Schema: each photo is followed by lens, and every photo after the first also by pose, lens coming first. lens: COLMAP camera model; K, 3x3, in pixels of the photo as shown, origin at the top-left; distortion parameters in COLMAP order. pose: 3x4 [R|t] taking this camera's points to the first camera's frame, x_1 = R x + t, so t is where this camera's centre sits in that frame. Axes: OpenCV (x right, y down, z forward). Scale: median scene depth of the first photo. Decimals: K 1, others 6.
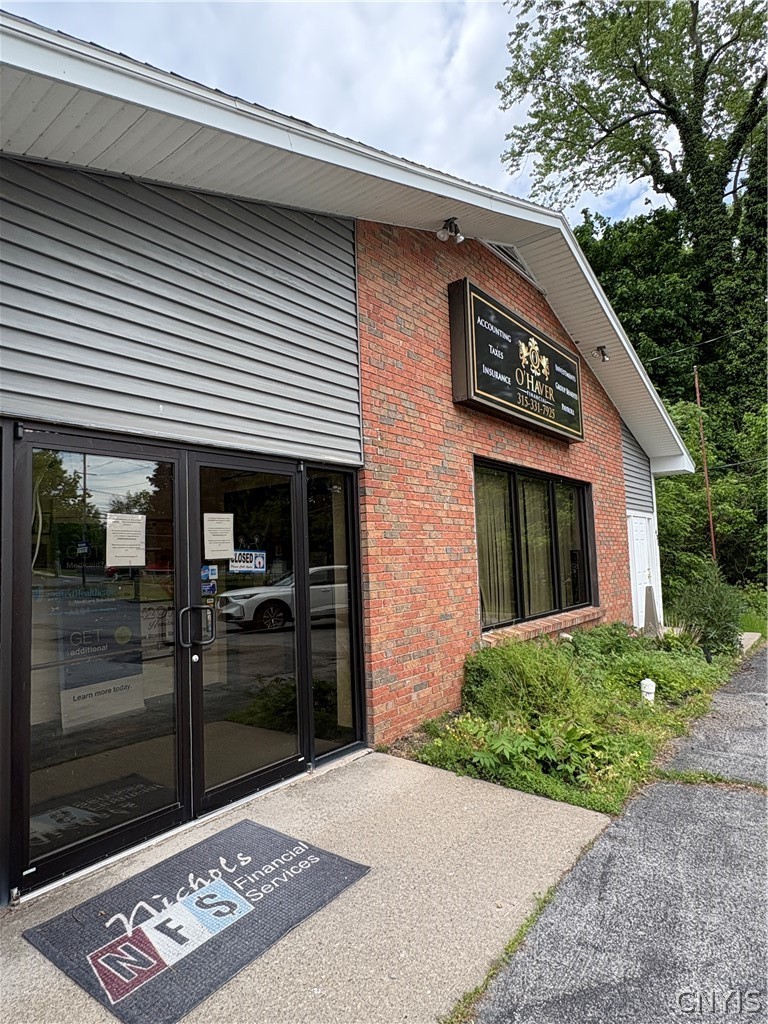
lens RADIAL K [[570.8, 0, 373.9], [0, 570.8, 510.2], [0, 0, 1]] dist [-0.005096, 0.001275]
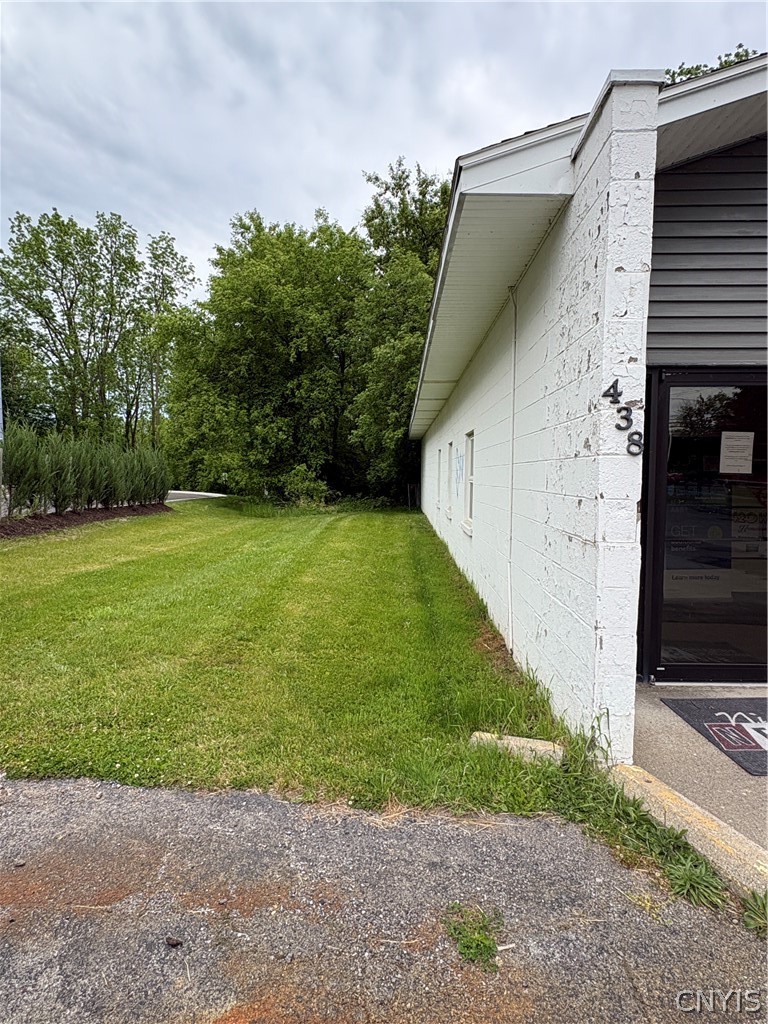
lens RADIAL K [[570.8, 0, 383.8], [0, 570.8, 510.2], [0, 0, 1]] dist [-0.005096, 0.001275]
pose [[0.613353, 0.091388, -0.784504, 0.069996], [0.037629, 0.988774, 0.144603, -0.026954], [0.788912, -0.118213, 0.603028, -0.314411]]
